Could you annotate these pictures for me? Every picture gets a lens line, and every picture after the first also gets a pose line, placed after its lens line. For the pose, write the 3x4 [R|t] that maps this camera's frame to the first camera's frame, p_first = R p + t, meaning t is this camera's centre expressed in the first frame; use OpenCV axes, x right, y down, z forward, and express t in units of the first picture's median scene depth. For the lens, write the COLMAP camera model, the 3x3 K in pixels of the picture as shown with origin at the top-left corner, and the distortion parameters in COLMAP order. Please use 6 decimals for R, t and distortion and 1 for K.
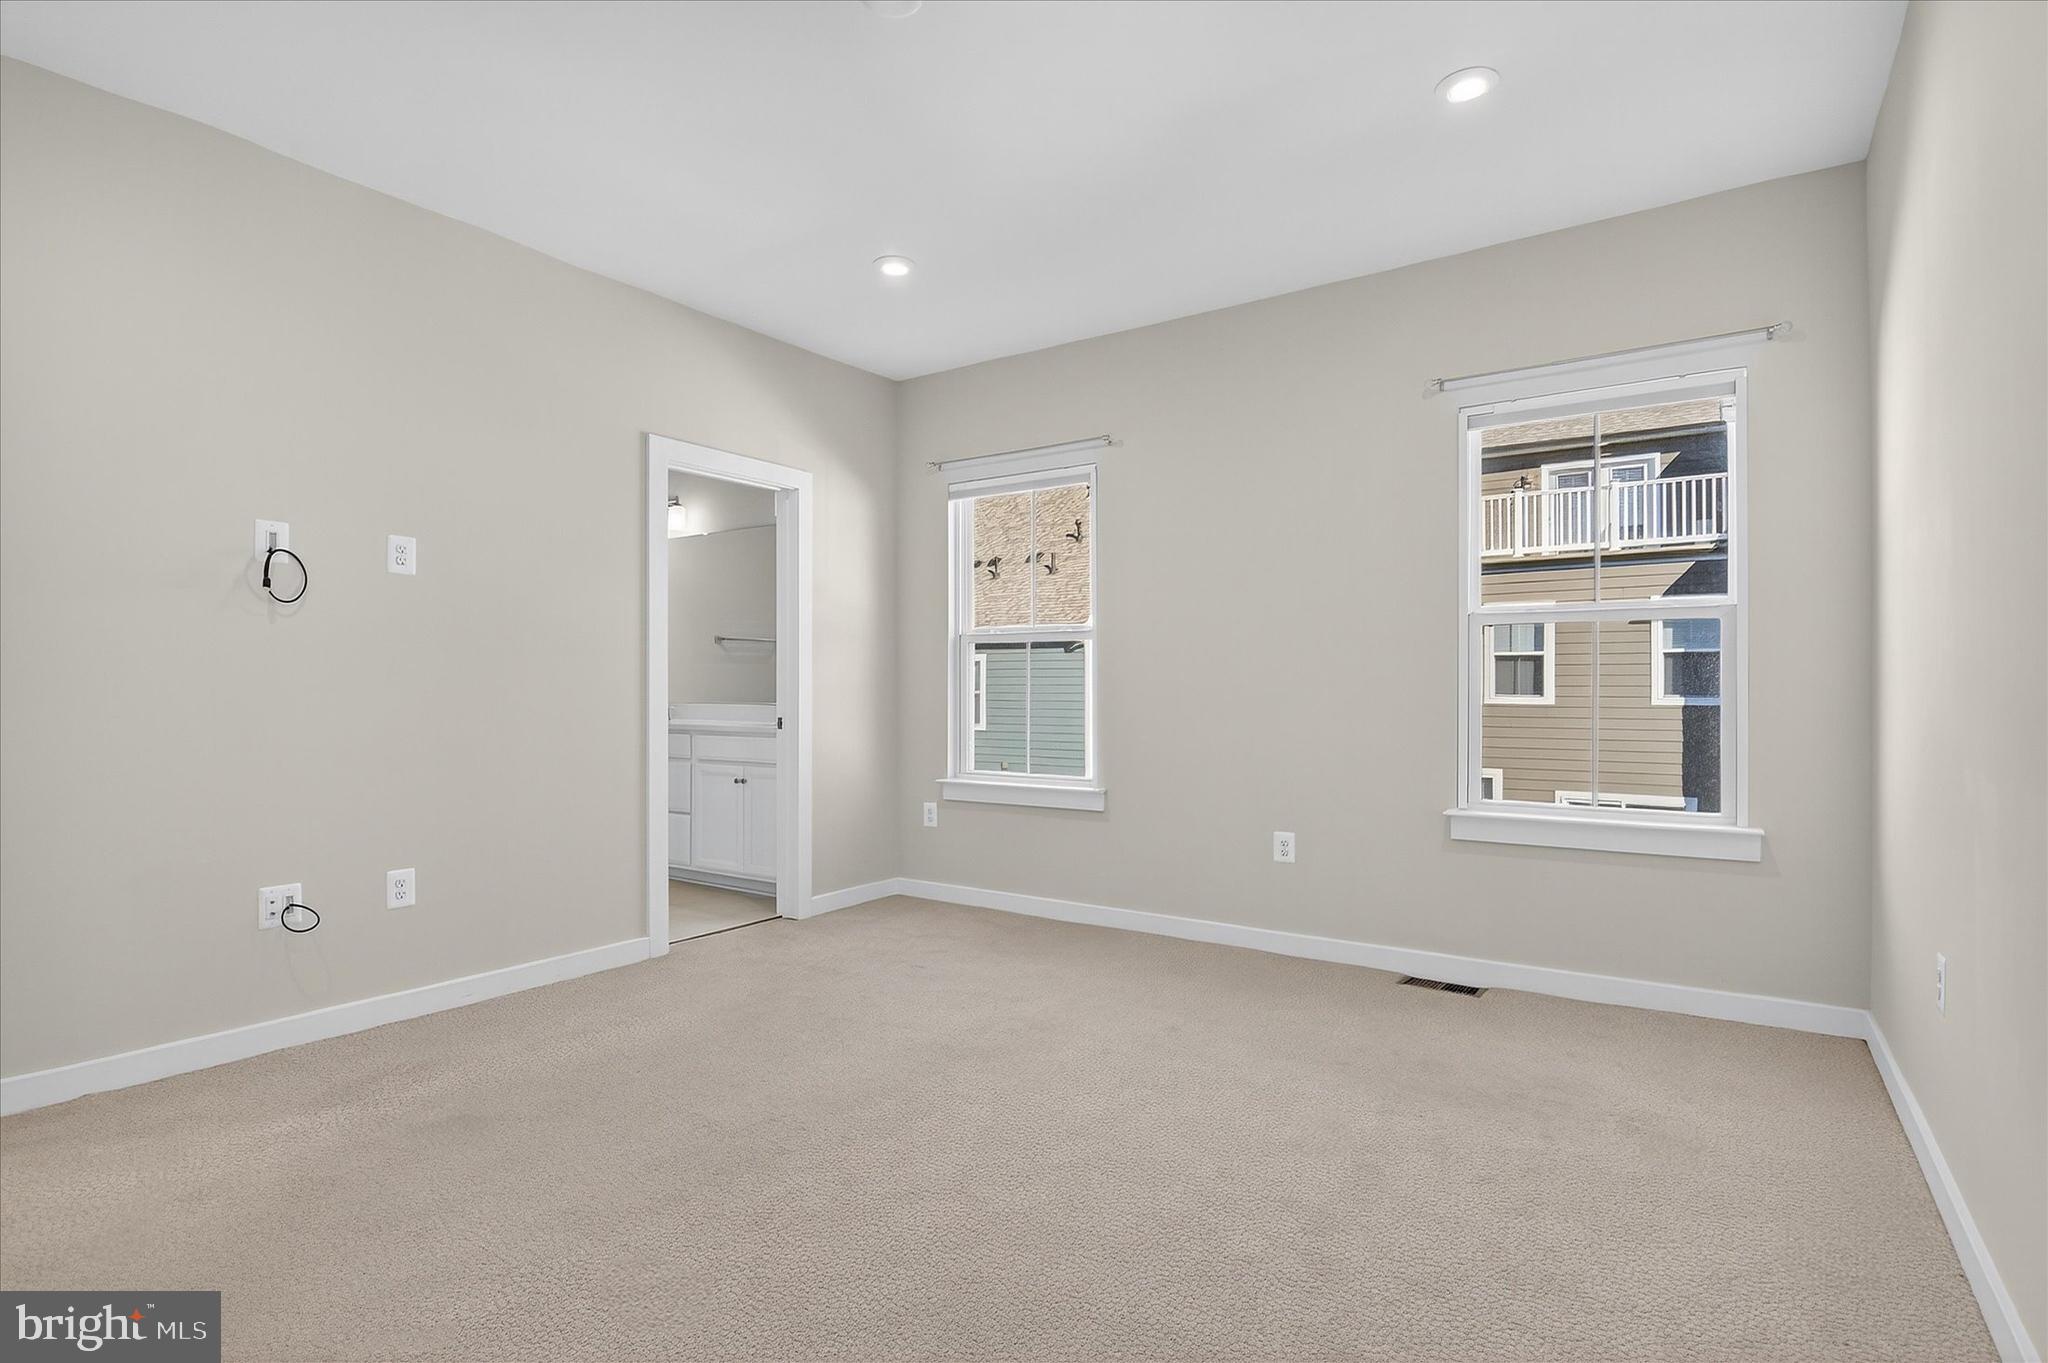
lens RADIAL K [[1001.5, 0, 1014.8], [0, 1001.5, 683.1], [0, 0, 1]] dist [-0.000734, -0.000611]
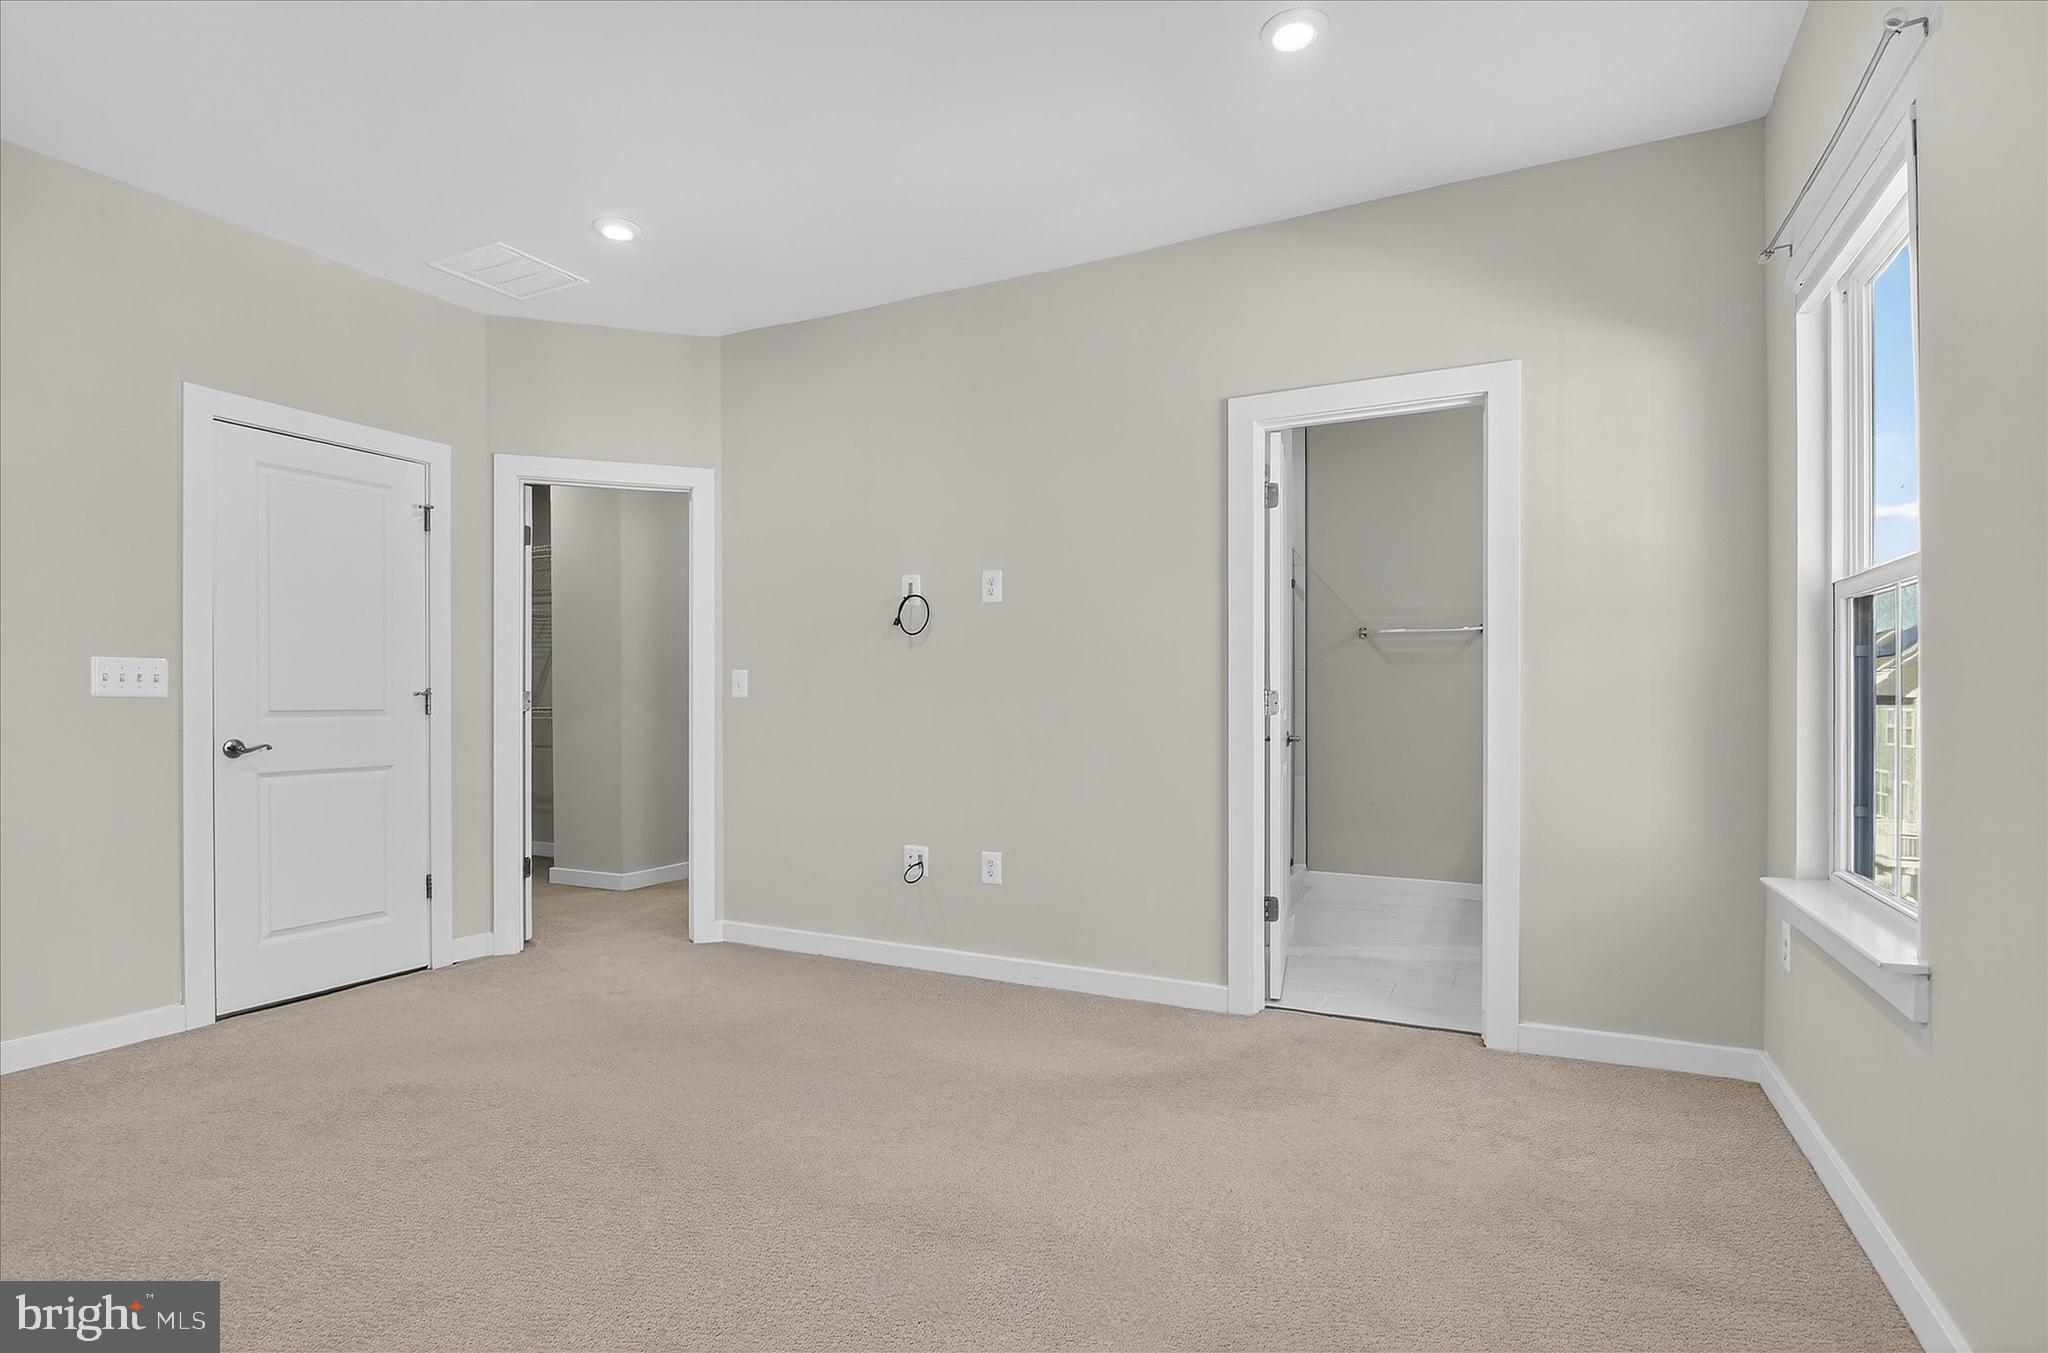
lens RADIAL K [[1013.4, 0, 1020.7], [0, 1013.4, 704.8], [0, 0, 1]] dist [-0.000228, -0.000008]
pose [[0.142886, 0.001147, -0.989739, 0.571258], [0.005898, 0.999981, 0.002010, 0.010557], [0.989722, -0.006125, 0.142876, 0.858780]]
